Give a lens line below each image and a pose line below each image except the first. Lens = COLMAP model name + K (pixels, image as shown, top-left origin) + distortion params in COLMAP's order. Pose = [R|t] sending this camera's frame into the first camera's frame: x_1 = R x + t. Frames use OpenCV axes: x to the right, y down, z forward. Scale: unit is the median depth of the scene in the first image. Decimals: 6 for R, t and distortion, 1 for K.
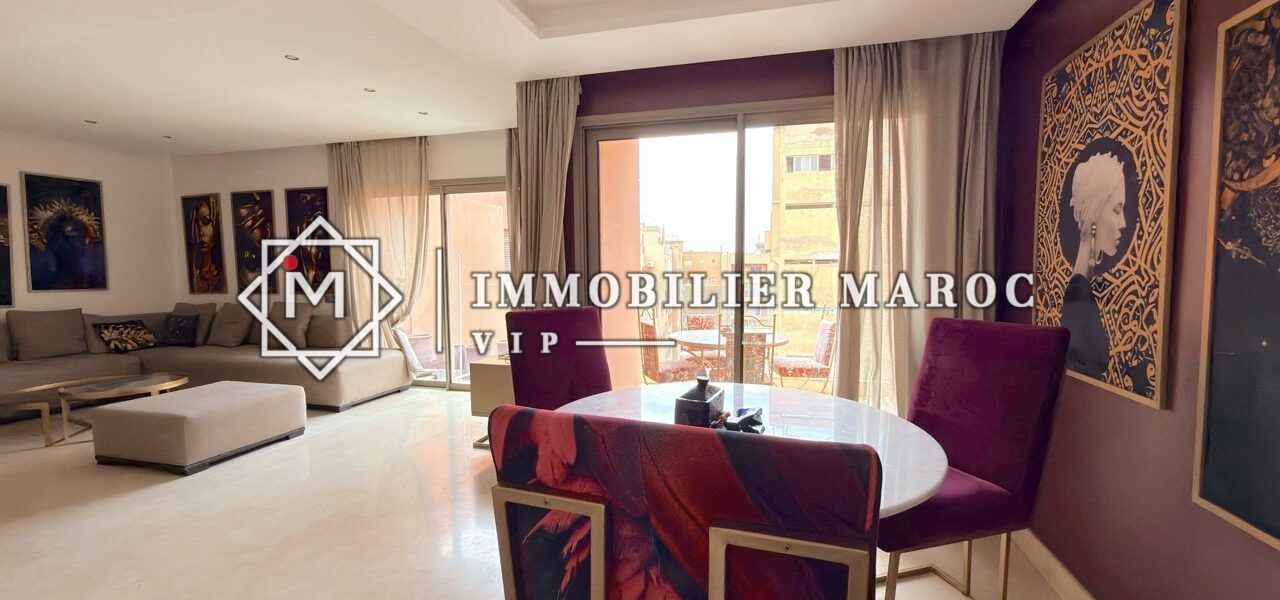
lens RADIAL K [[513.6, 0, 640.0], [0, 513.6, 300.0], [0, 0, 1]] dist [0.001414, 0.000829]
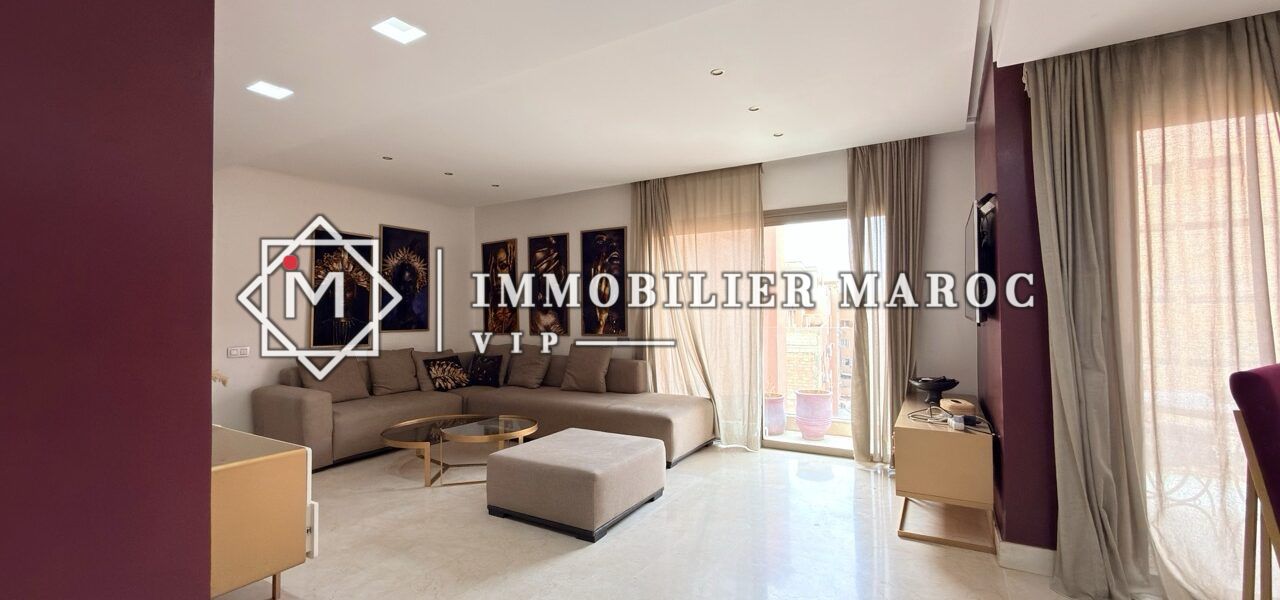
lens RADIAL K [[513.6, 0, 640.0], [0, 513.6, 300.0], [0, 0, 1]] dist [0.001414, 0.000829]
pose [[0.964946, -0.008301, -0.262318, -0.344019], [-0.014056, 0.996431, -0.083235, -0.000489], [0.262073, 0.084005, 0.961385, 0.083153]]
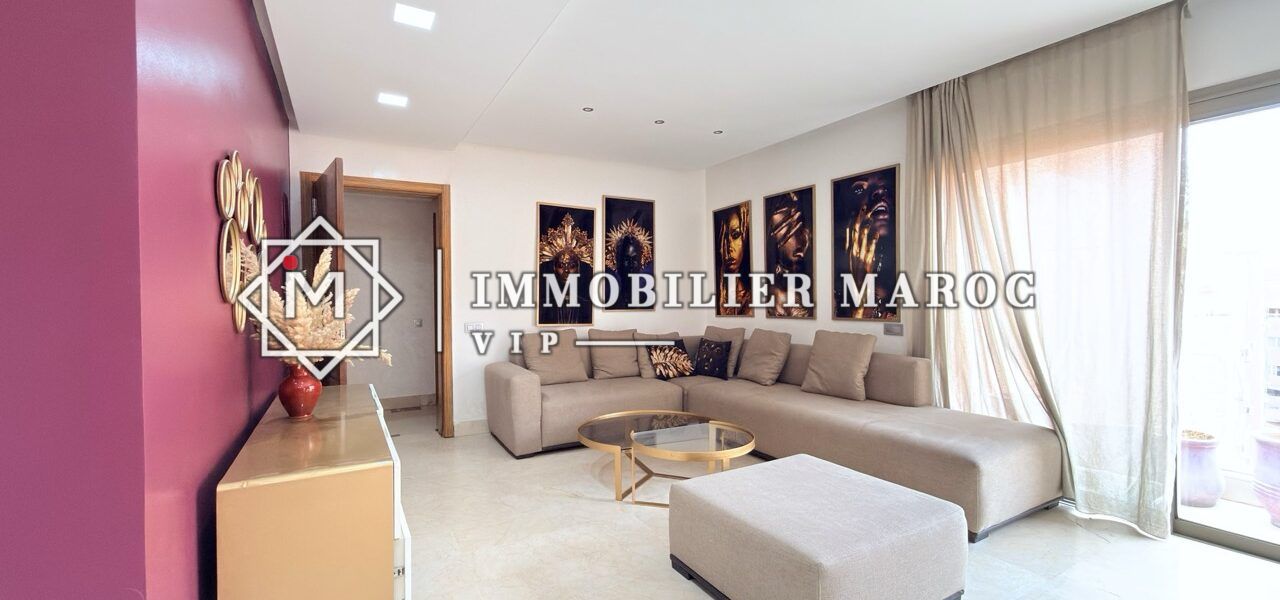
lens RADIAL K [[509.7, 0, 641.1], [0, 509.7, 302.1], [0, 0, 1]] dist [0.001222, 0.000362]
pose [[0.714990, 0.005874, -0.699110, -0.400202], [-0.041964, 0.998522, -0.034528, -0.001676], [0.697874, 0.054024, 0.714180, 0.310516]]
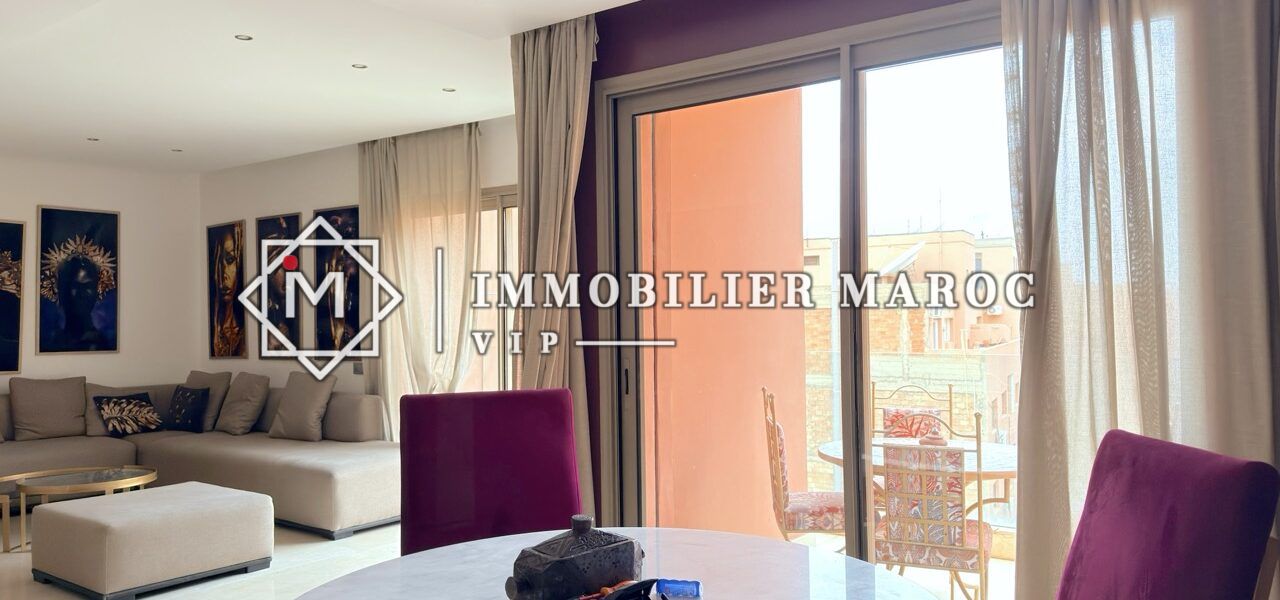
lens RADIAL K [[905.7, 0, 654.2], [0, 905.7, 304.7], [0, 0, 1]] dist [-0.001190, -0.001630]
pose [[0.937783, -0.008793, -0.347110, 0.186368], [-0.018241, 0.997051, -0.074540, -0.005129], [0.346742, 0.076234, 0.934857, 0.018648]]
